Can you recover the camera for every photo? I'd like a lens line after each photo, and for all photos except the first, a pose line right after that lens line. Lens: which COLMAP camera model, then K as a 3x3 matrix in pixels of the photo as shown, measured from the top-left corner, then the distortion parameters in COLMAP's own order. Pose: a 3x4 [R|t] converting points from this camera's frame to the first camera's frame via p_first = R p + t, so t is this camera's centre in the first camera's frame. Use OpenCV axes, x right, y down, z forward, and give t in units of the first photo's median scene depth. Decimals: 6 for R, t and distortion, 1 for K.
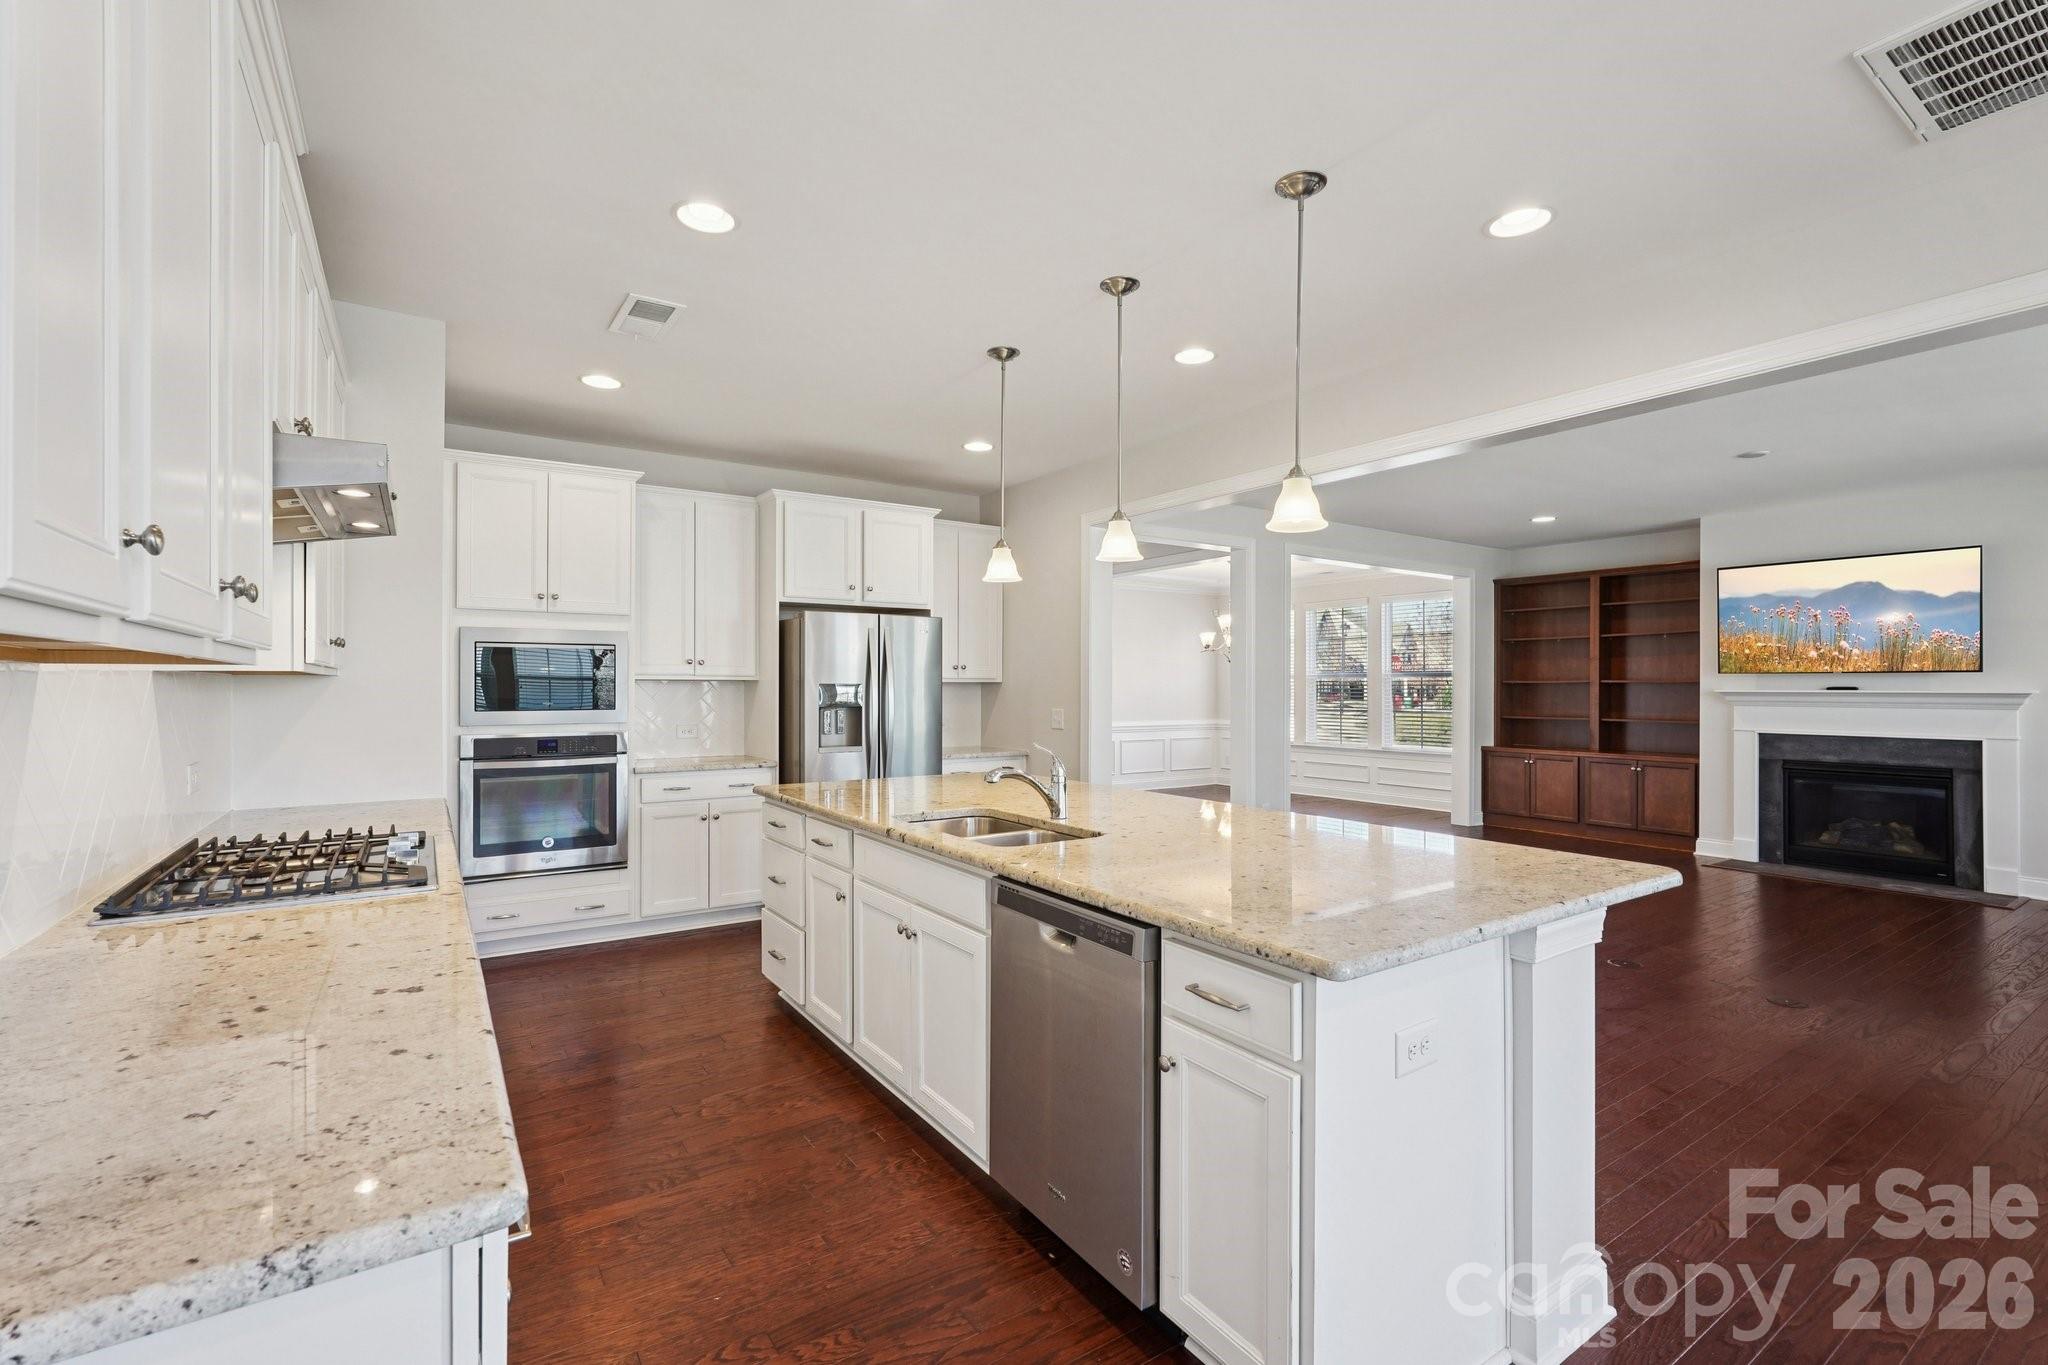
lens RADIAL K [[926.7, 0, 1023.8], [0, 926.7, 687.1], [0, 0, 1]] dist [-0.002109, 0.005112]
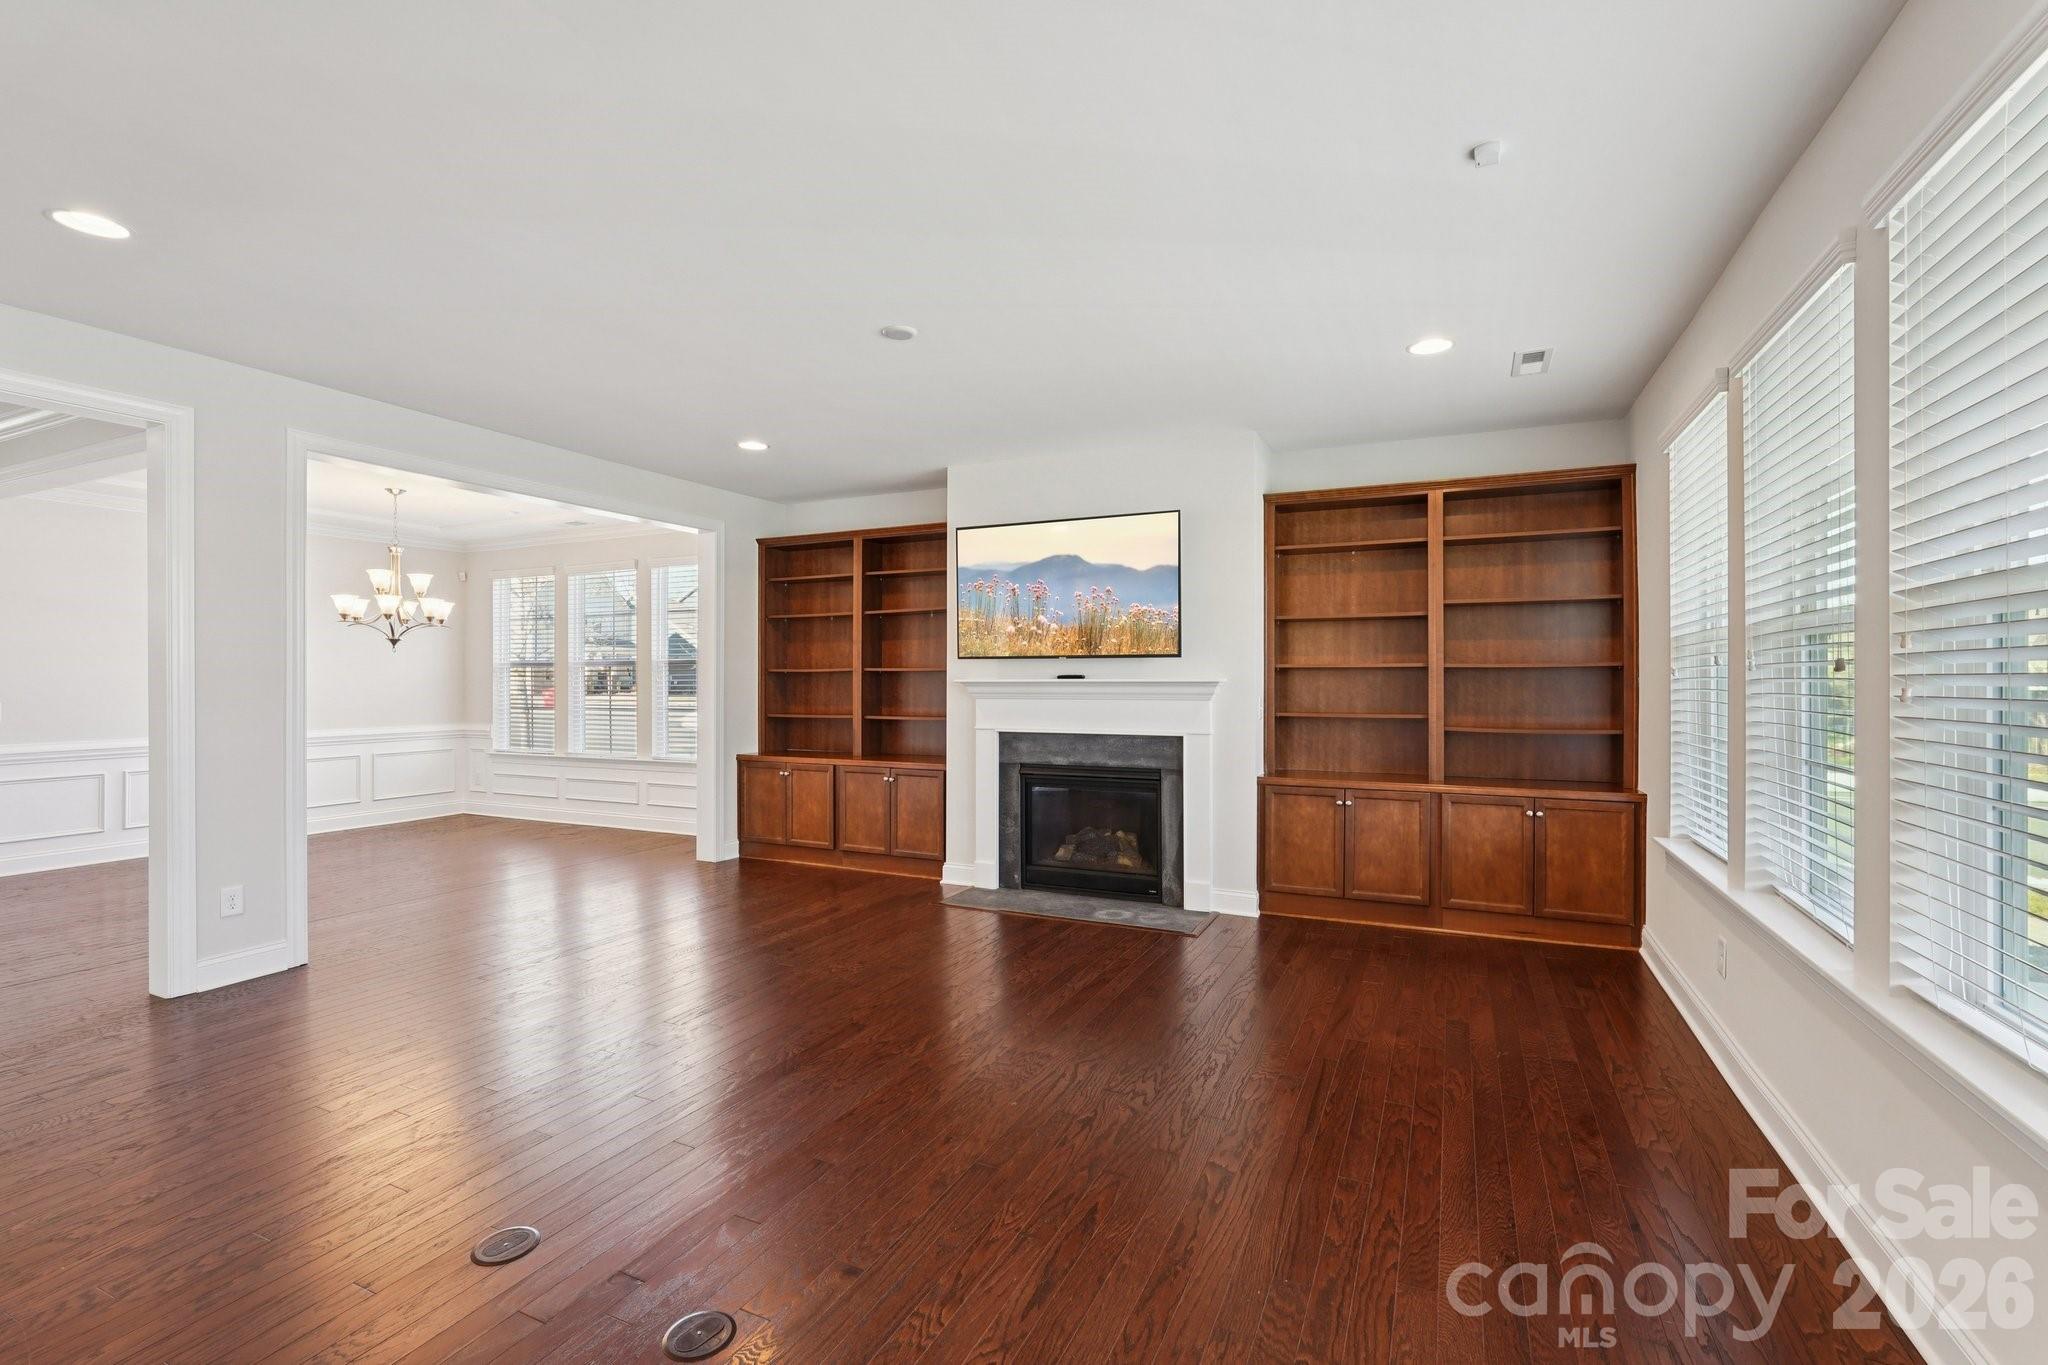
lens RADIAL K [[926.7, 0, 1032.0], [0, 926.7, 683.1], [0, 0, 1]] dist [-0.002109, 0.005112]
pose [[0.864364, -0.002851, 0.502859, 0.396337], [0.002427, 0.999996, 0.001498, 0.005267], [-0.502861, -0.000075, 0.864367, 0.269099]]
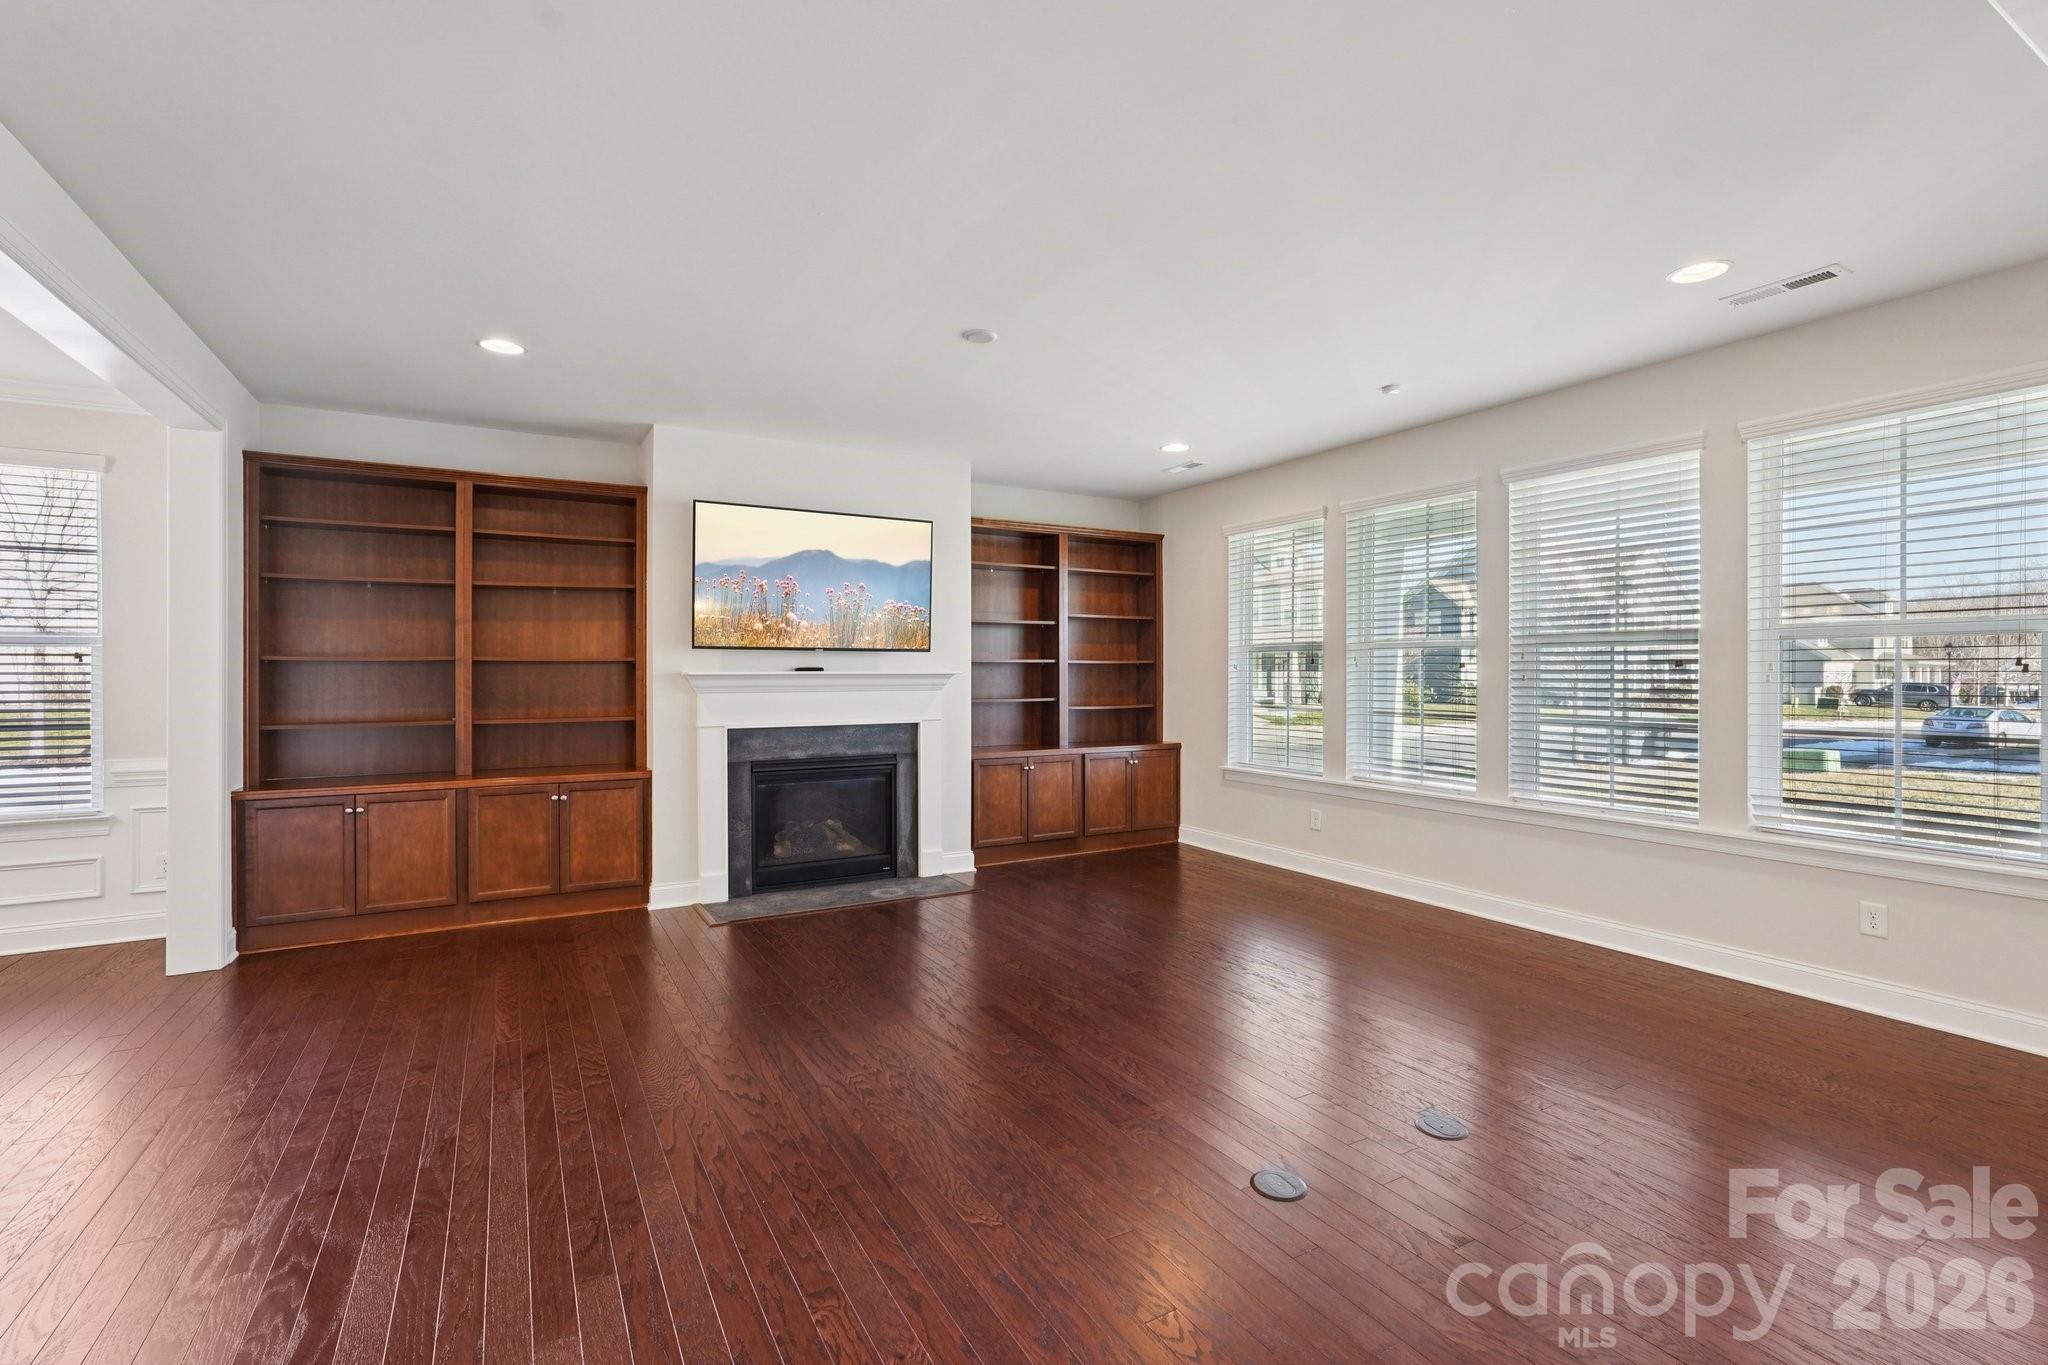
lens RADIAL K [[926.7, 0, 1012.6], [0, 926.7, 661.5], [0, 0, 1]] dist [-0.002109, 0.005112]
pose [[0.084566, 0.003744, 0.996411, 0.060233], [0.000427, 0.999993, -0.003794, -0.002218], [-0.996418, 0.000747, 0.084564, 0.689895]]
